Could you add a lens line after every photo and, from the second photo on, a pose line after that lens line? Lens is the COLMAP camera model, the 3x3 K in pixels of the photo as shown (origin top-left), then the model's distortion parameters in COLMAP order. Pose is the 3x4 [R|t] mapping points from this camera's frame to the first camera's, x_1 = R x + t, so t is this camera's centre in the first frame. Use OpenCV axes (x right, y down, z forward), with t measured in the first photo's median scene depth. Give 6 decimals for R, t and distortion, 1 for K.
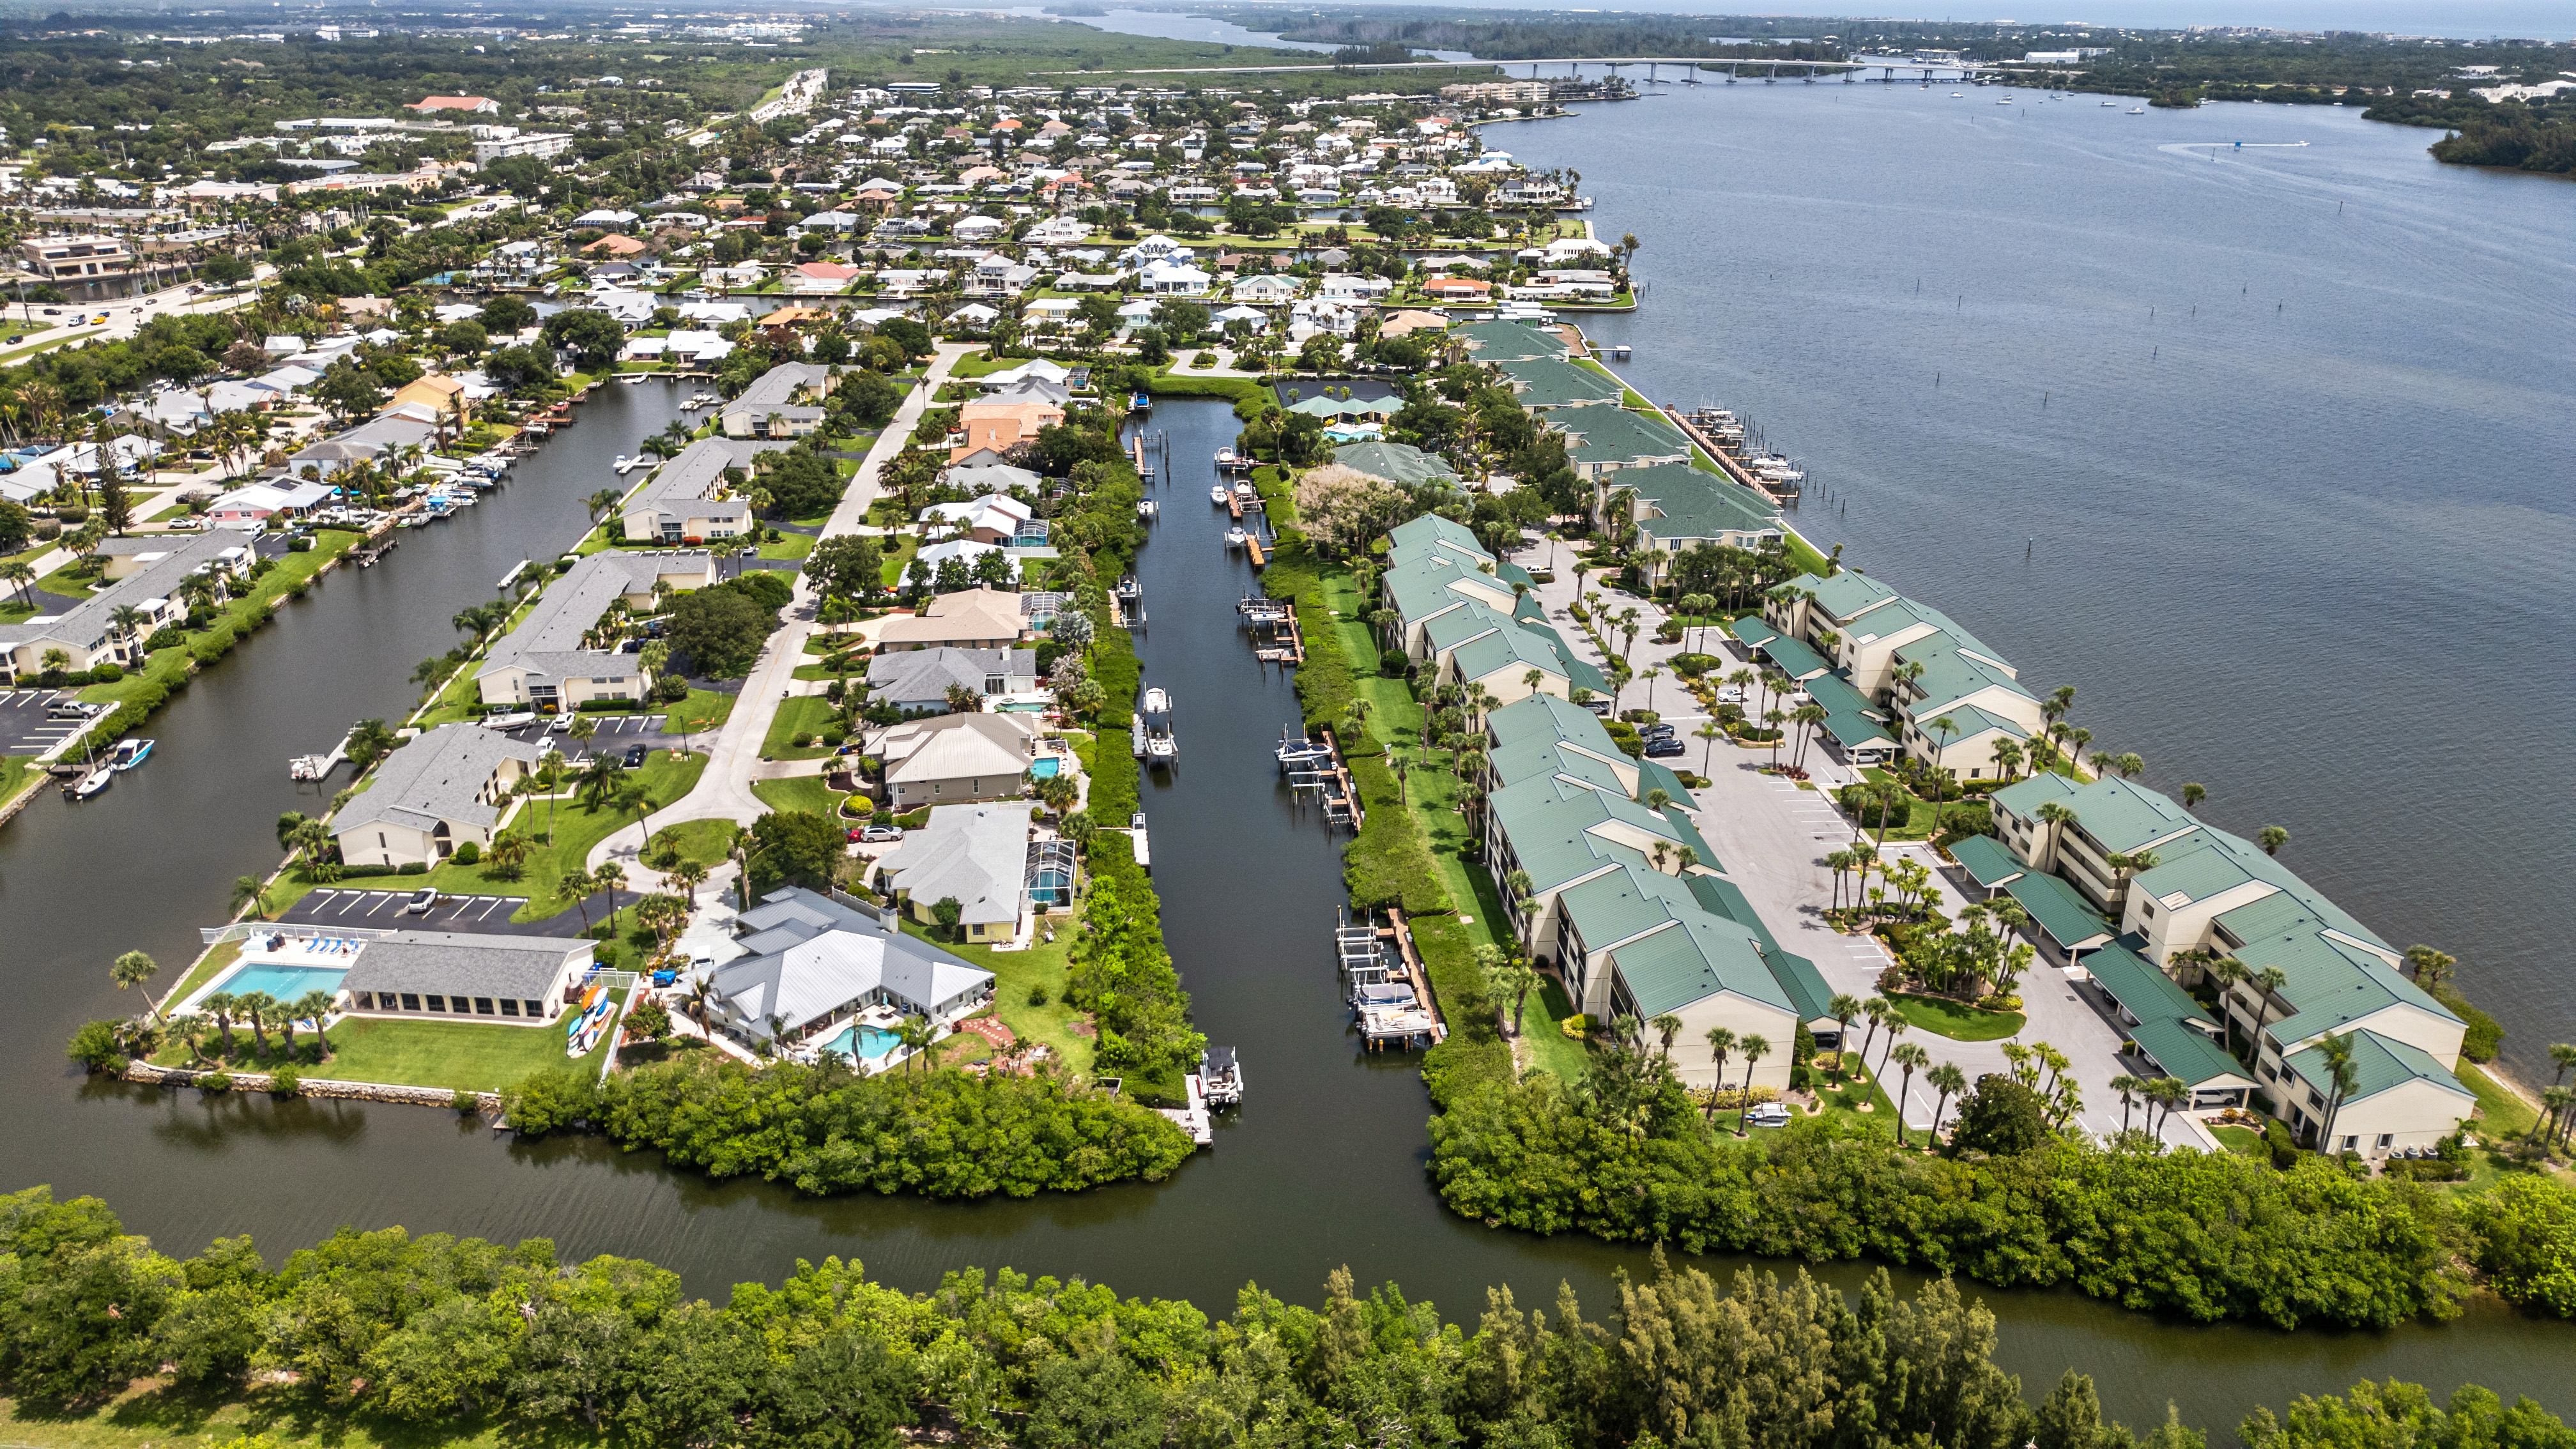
lens RADIAL K [[1840.0, 0, 1288.0], [0, 1840.0, 724.5], [0, 0, 1]] dist [0.088204, -0.102387]
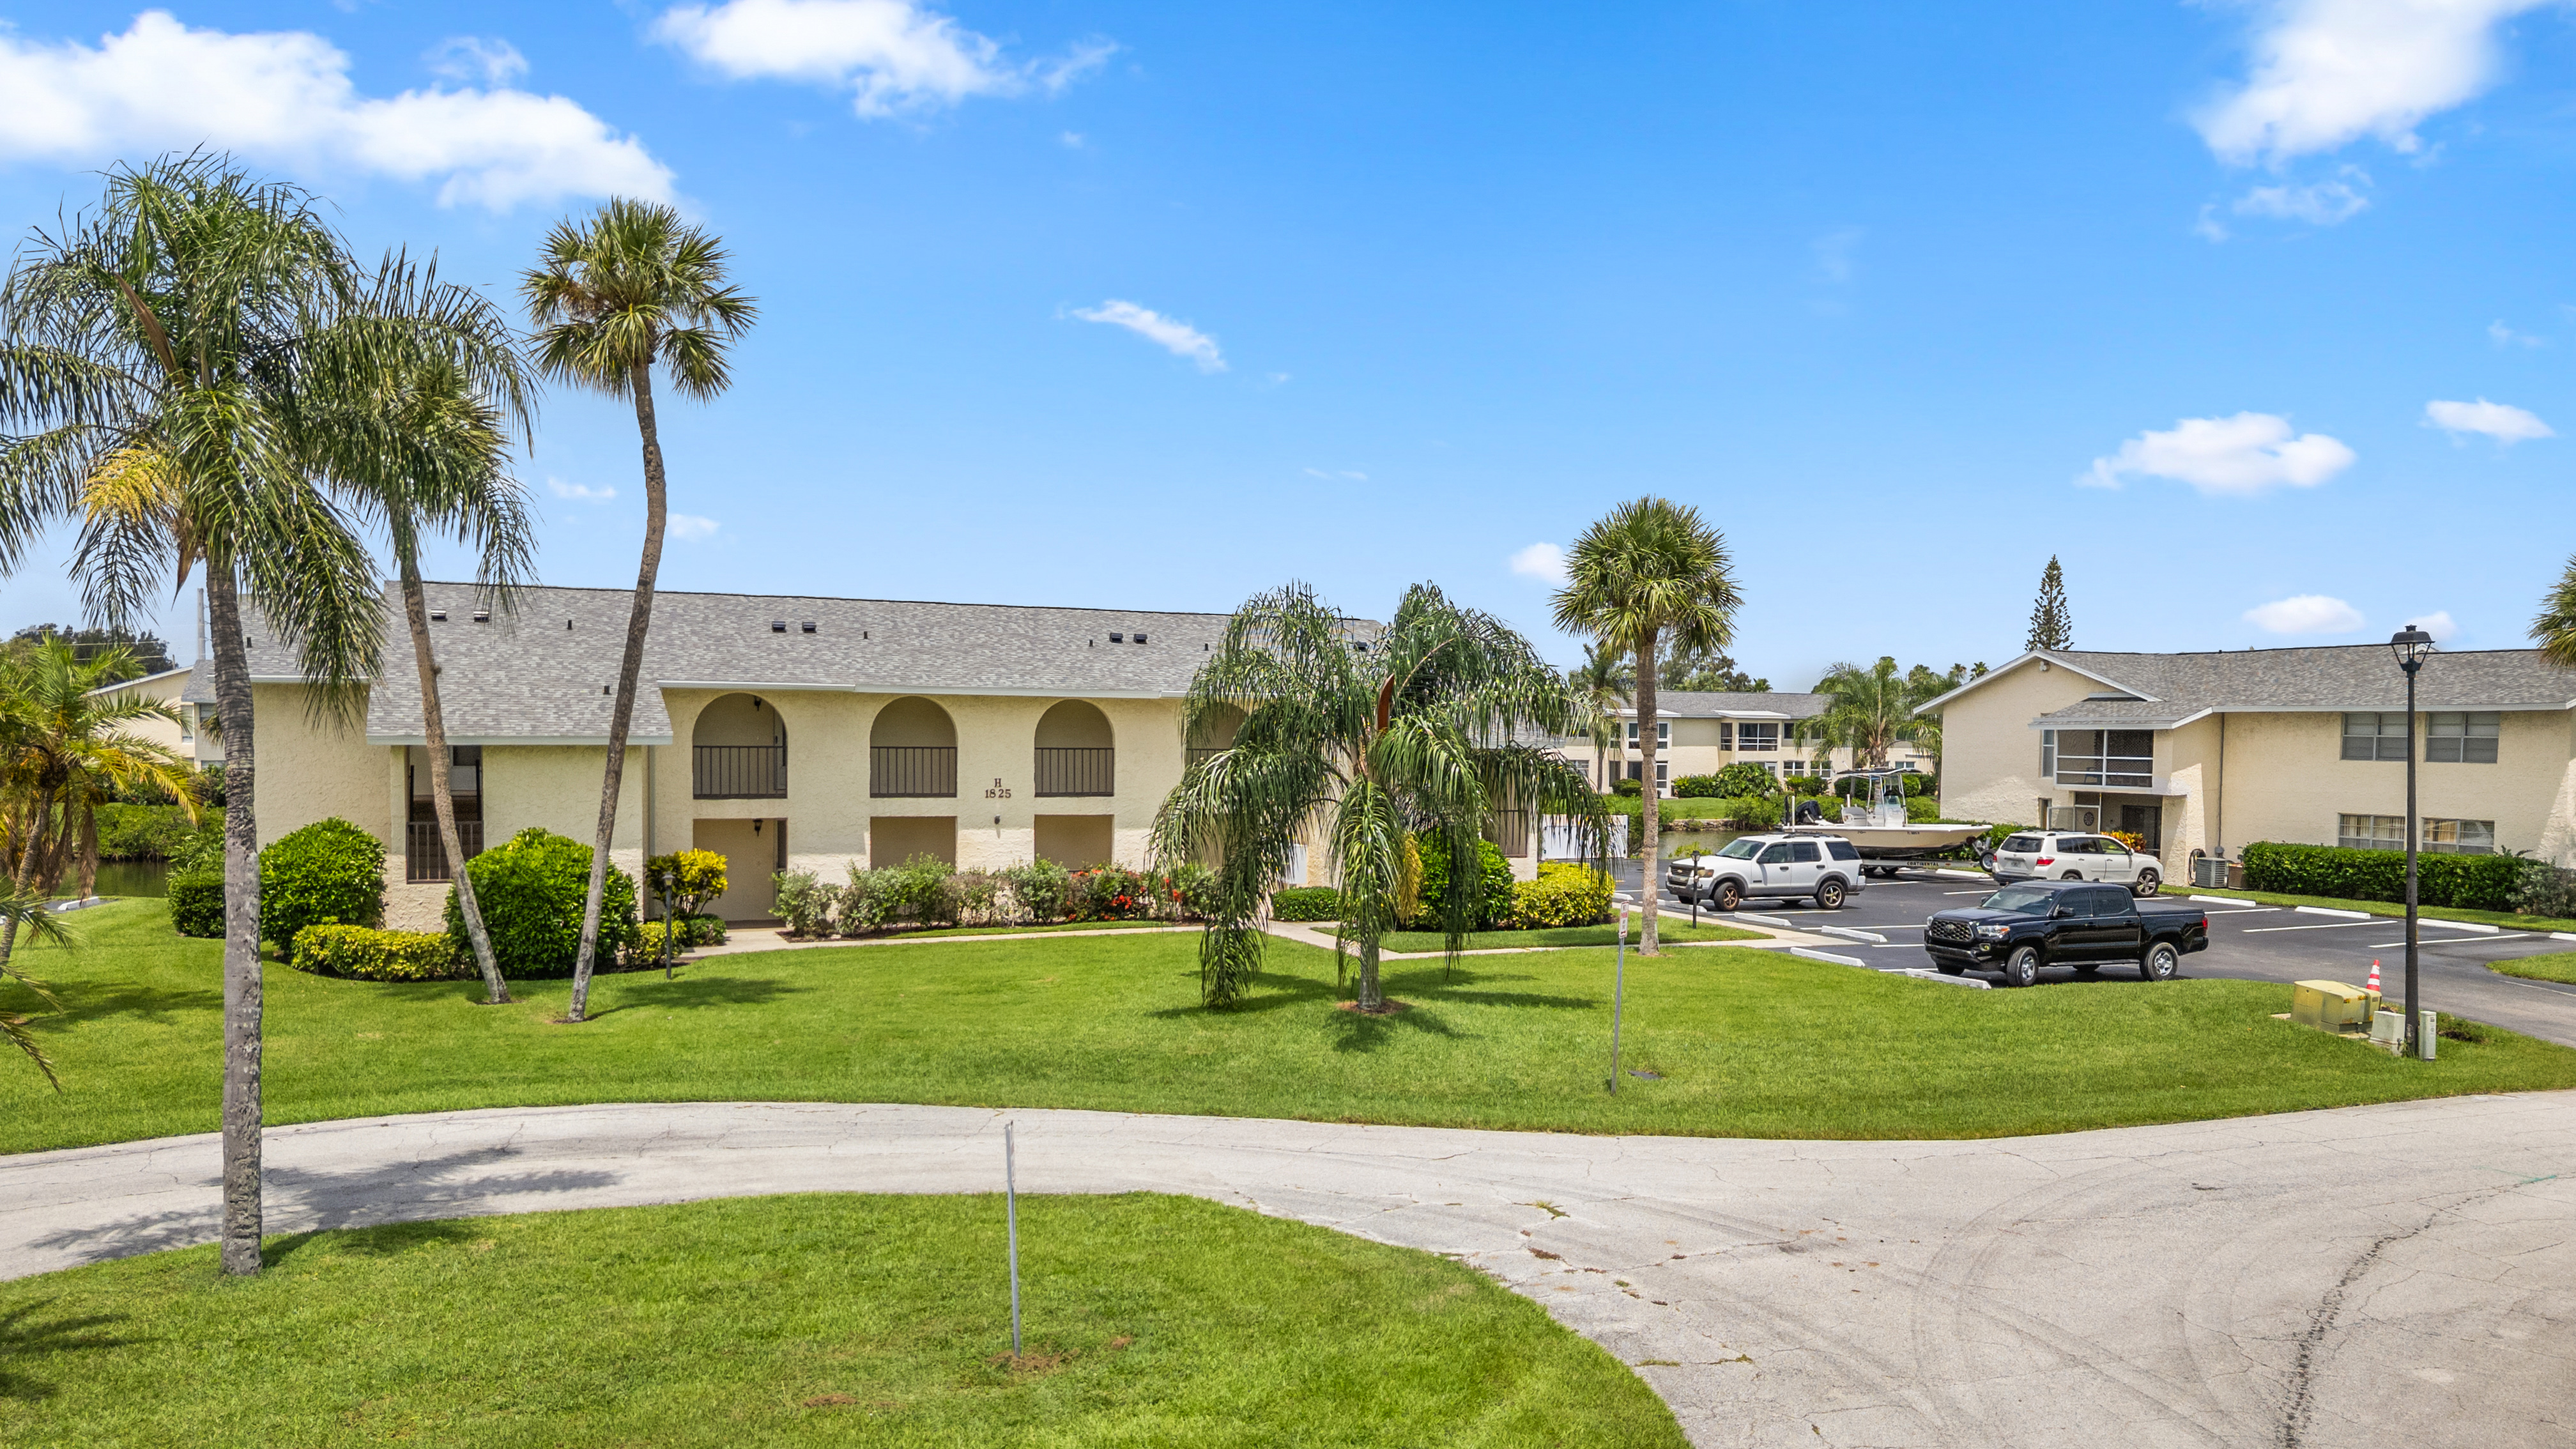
lens RADIAL K [[1890.7, 0, 1288.0], [0, 1890.7, 724.5], [0, 0, 1]] dist [0.031127, -0.003072]
pose [[0.300694, -0.002151, -0.953718, -0.239058], [-0.366307, 0.923036, -0.117573, 0.040864], [0.880569, 0.384707, 0.276764, 0.924744]]
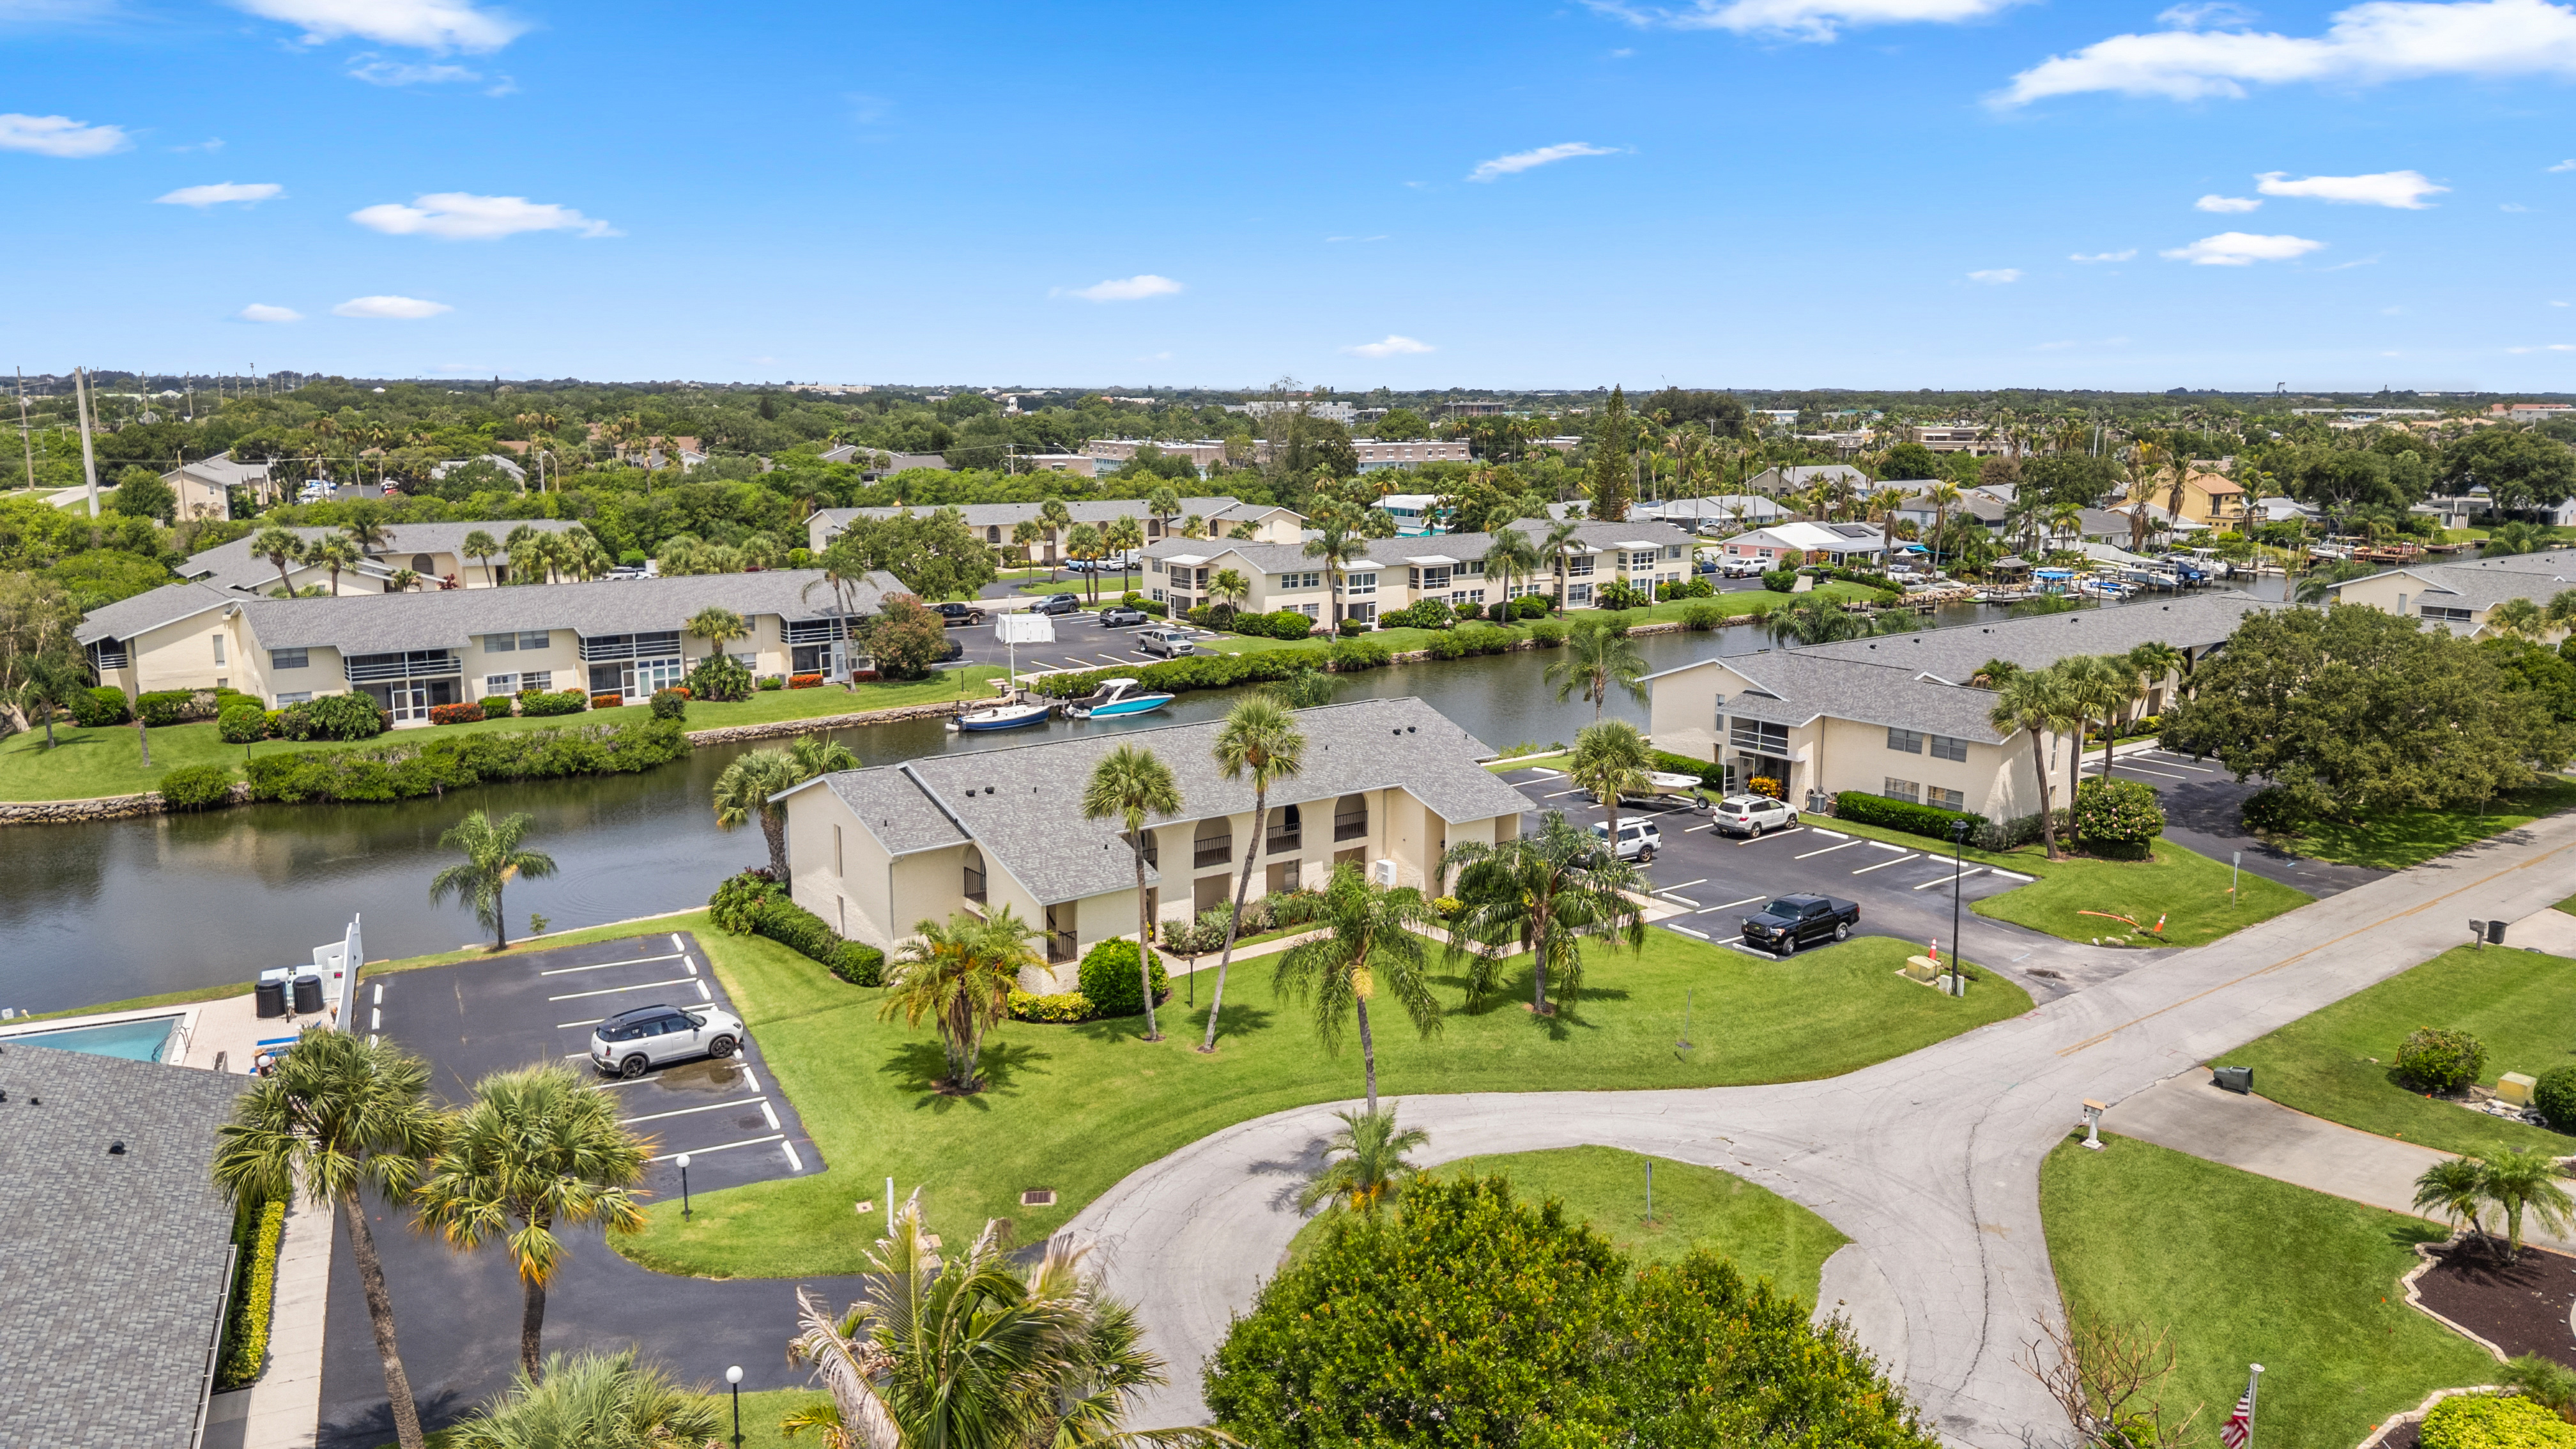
lens RADIAL K [[1797.9, 0, 1288.0], [0, 1797.9, 724.5], [0, 0, 1]] dist [0.078787, -0.084726]
pose [[0.529281, 0.155852, -0.834010, -0.161446], [-0.322470, 0.946170, -0.027836, 0.021549], [0.784777, 0.283676, 0.551047, 0.784380]]
